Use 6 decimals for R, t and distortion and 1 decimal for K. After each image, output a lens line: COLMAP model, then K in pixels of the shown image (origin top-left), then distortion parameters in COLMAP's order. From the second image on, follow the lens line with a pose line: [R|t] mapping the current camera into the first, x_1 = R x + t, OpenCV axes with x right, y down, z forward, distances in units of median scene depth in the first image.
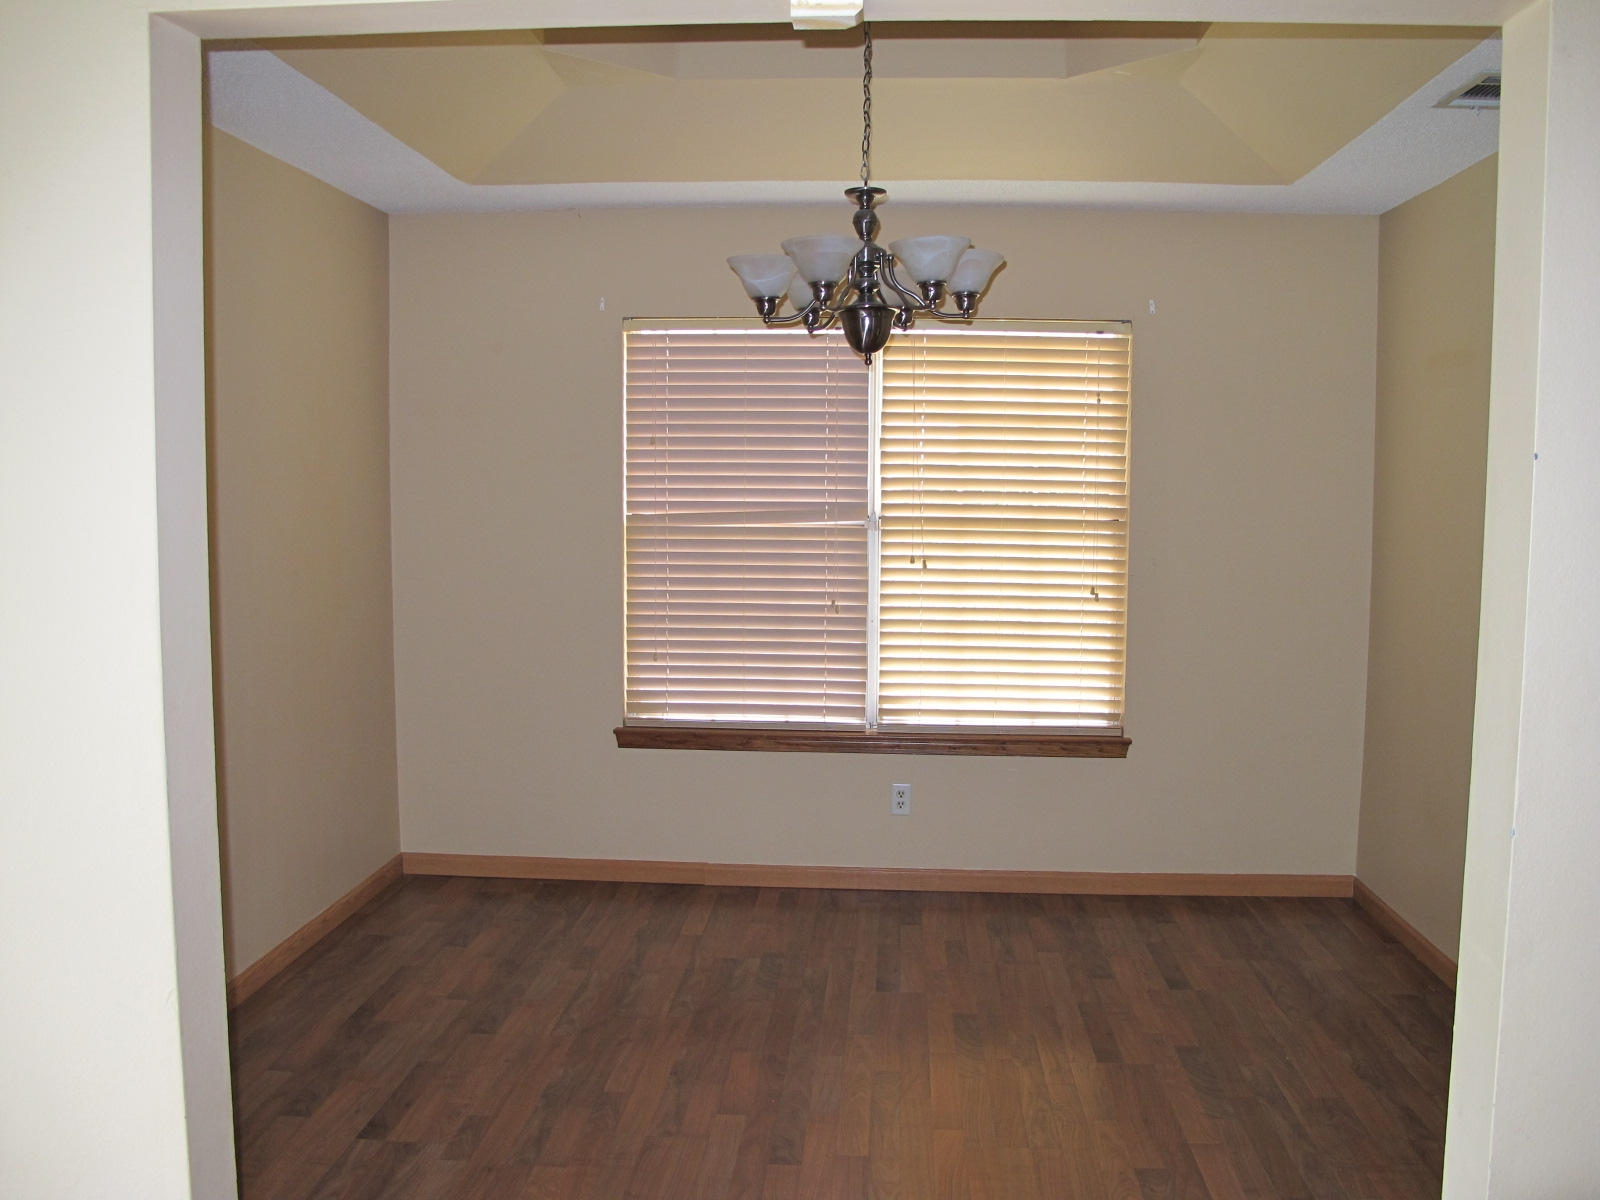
lens RADIAL K [[1344.2, 0, 803.3], [0, 1344.2, 599.9], [0, 0, 1]] dist [-0.127083, 0.071638]
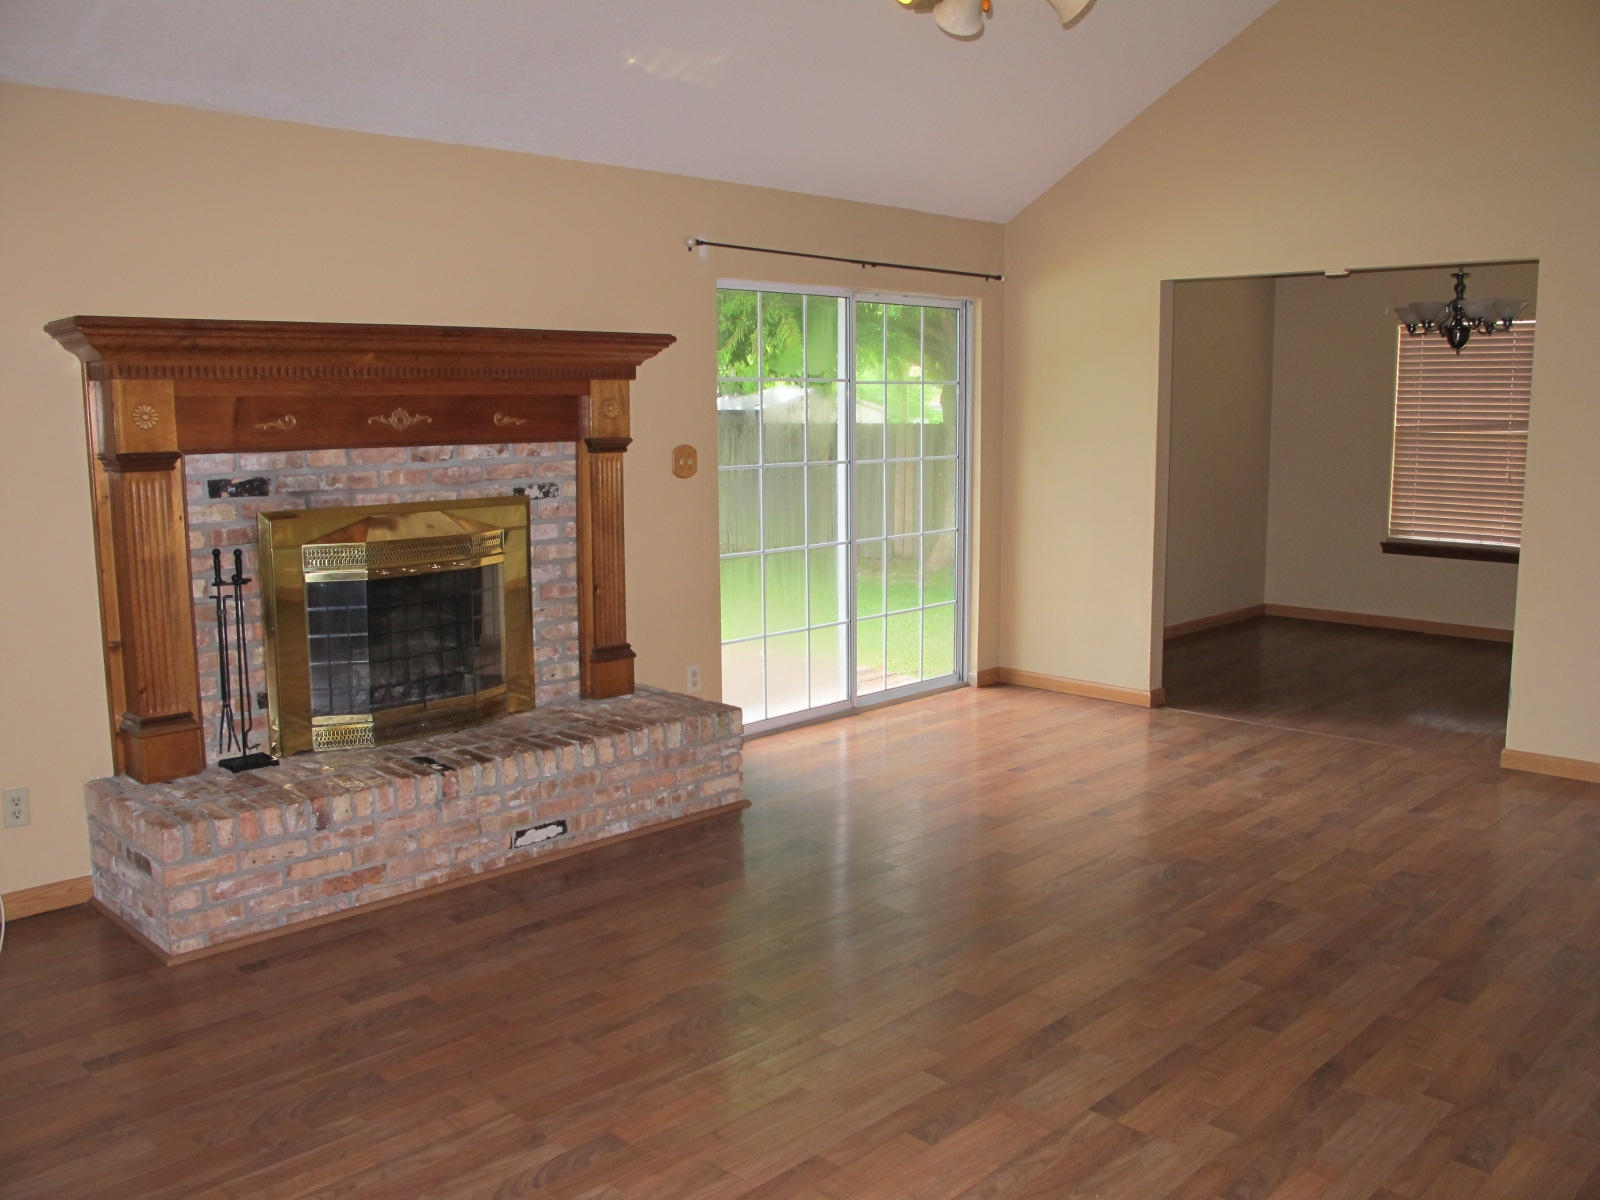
lens RADIAL K [[1344.2, 0, 800.8], [0, 1344.2, 600.7], [0, 0, 1]] dist [-0.127083, 0.071638]
pose [[0.754809, 0.086493, -0.650217, 0.441338], [-0.052874, 0.996065, 0.071119, 0.090721], [0.653810, -0.019302, 0.756412, -0.895209]]
